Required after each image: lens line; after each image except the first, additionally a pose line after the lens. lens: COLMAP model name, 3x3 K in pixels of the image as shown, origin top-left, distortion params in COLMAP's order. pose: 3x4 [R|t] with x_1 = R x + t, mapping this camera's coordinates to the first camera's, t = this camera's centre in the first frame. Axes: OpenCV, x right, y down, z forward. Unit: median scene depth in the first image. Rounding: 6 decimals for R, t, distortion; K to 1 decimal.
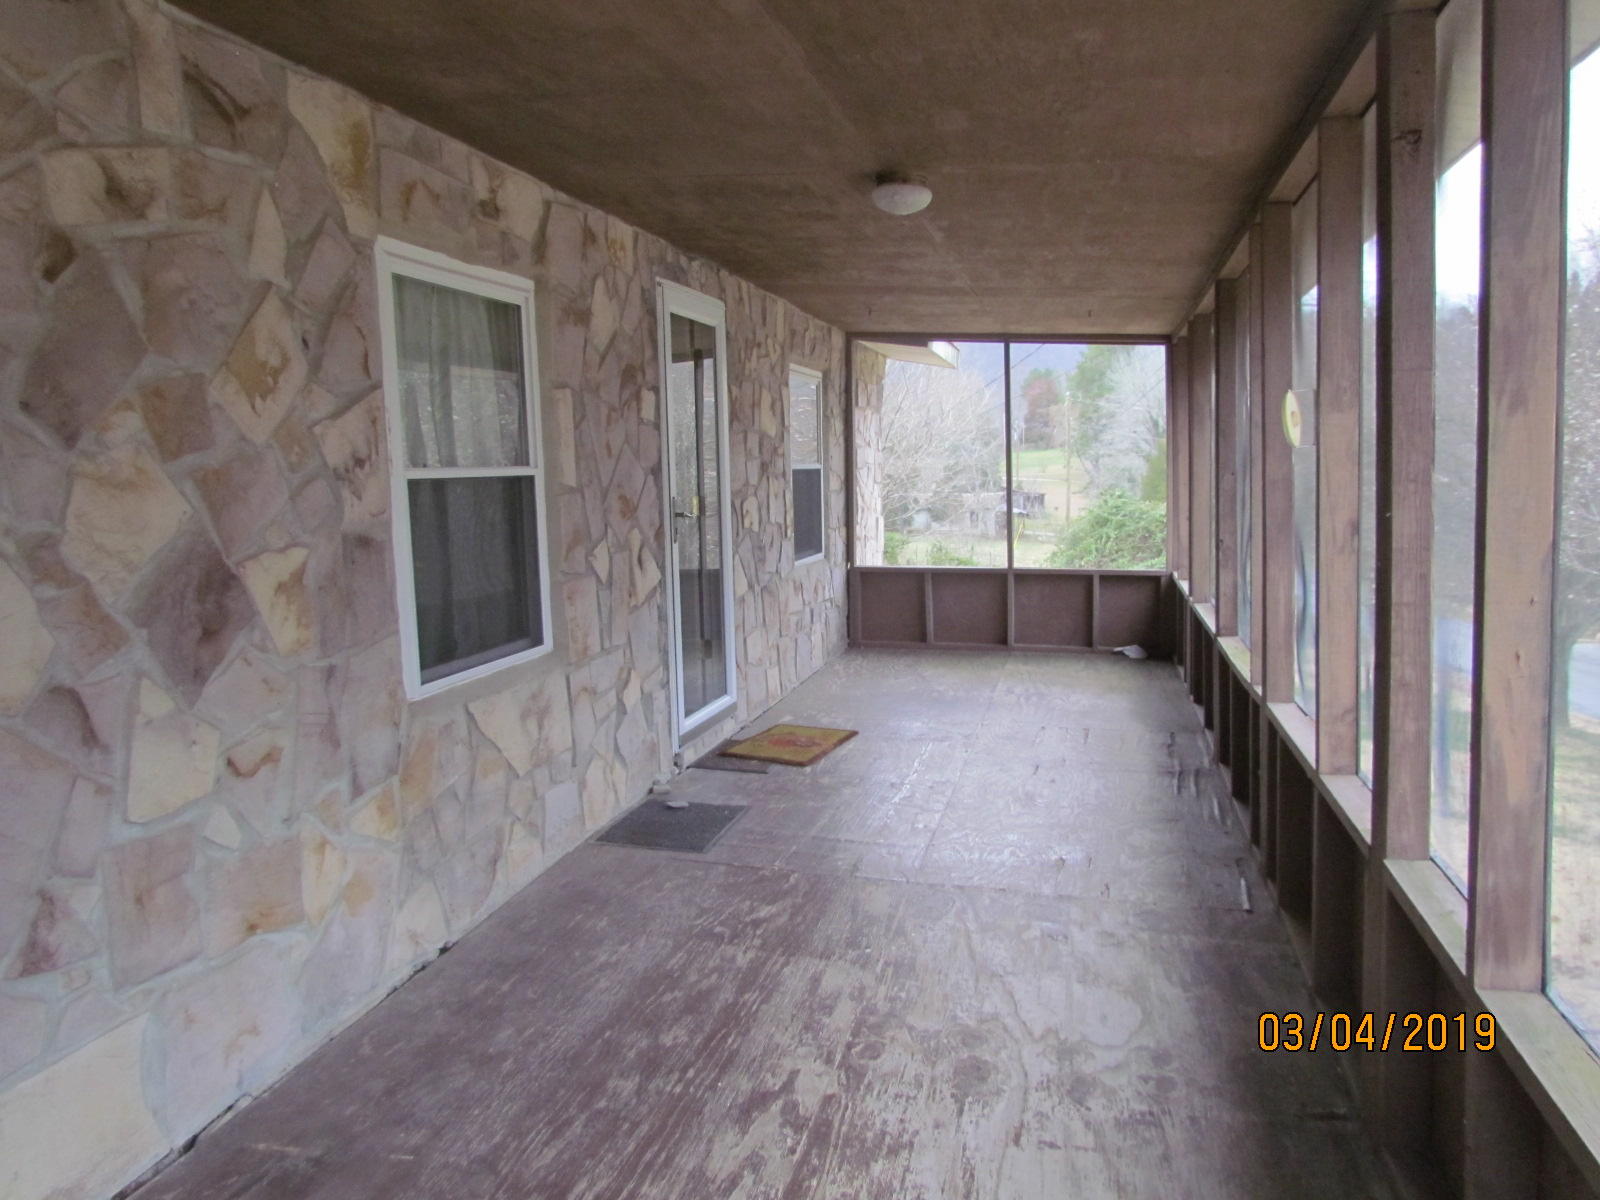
lens RADIAL K [[1151.3, 0, 805.8], [0, 1151.3, 603.7], [0, 0, 1]] dist [-0.028213, 0.011728]
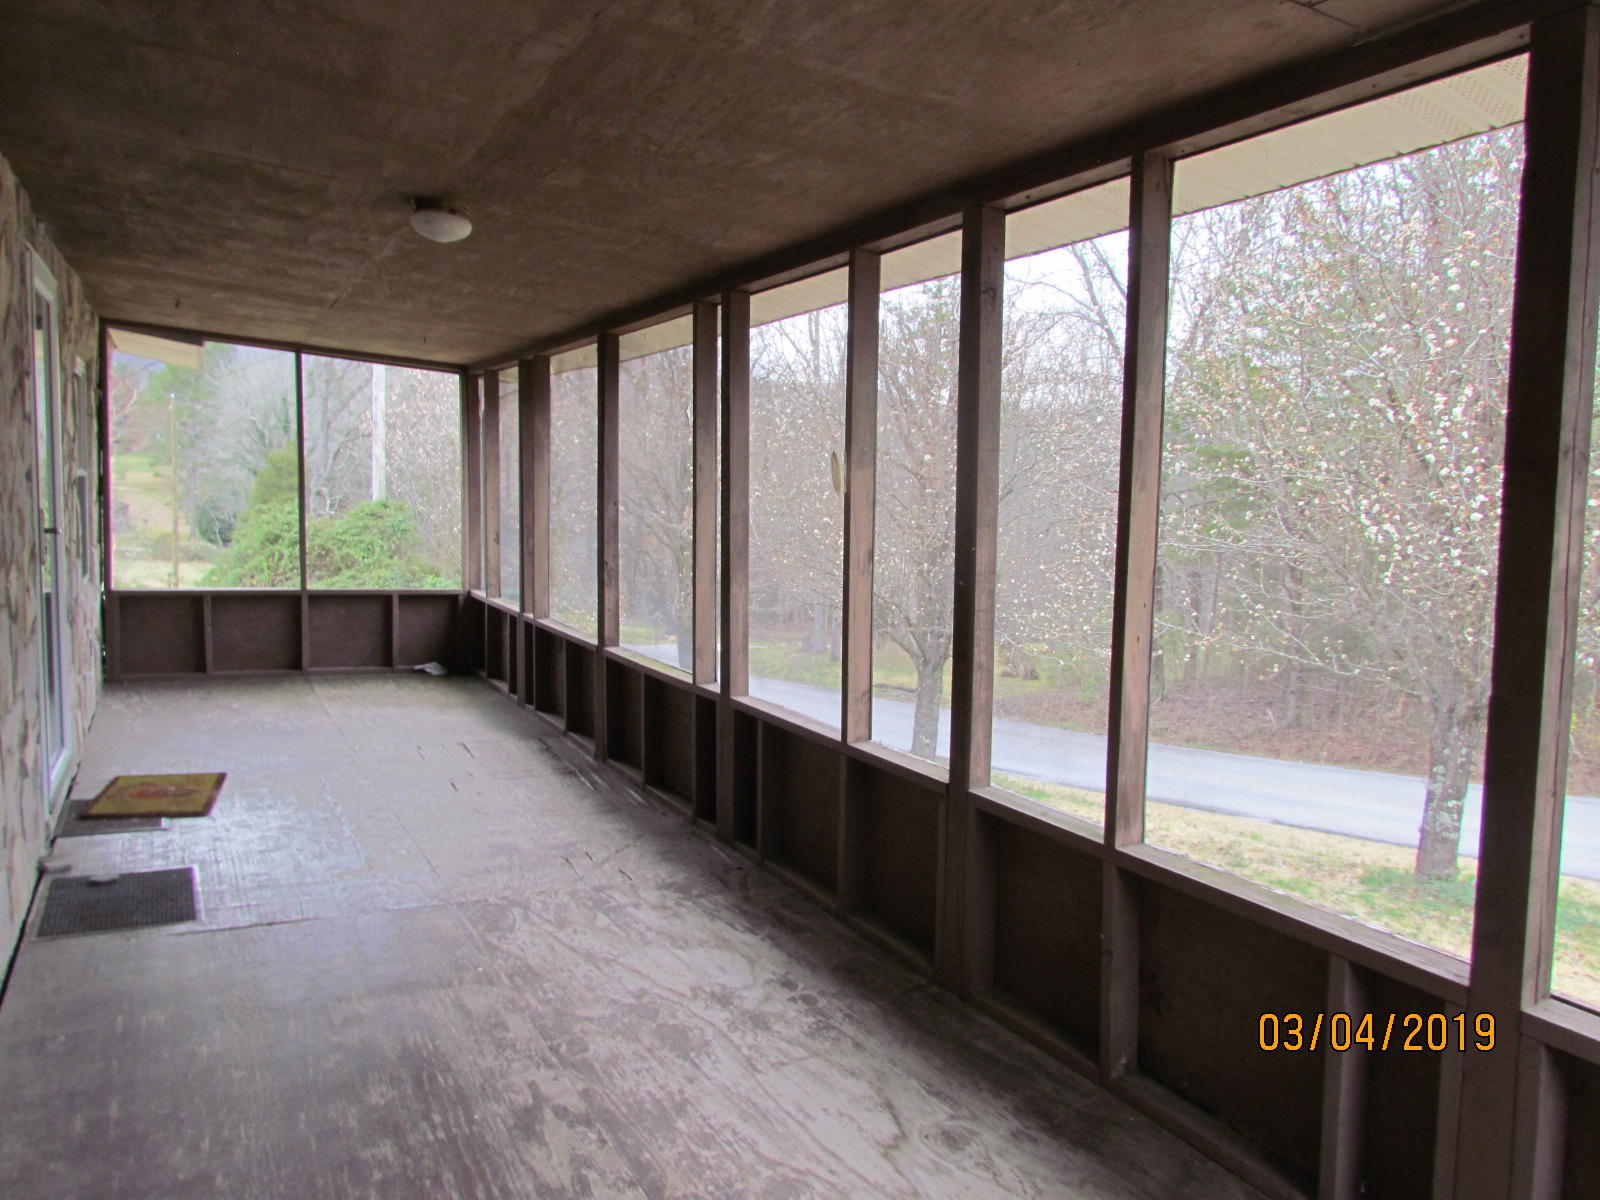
lens RADIAL K [[1151.3, 0, 805.8], [0, 1151.3, 603.7], [0, 0, 1]] dist [-0.028213, 0.011728]
pose [[0.725208, -0.023870, 0.688115, -0.462264], [0.033718, 0.999431, -0.000866, -0.010686], [-0.687703, 0.023830, 0.725601, 0.067260]]
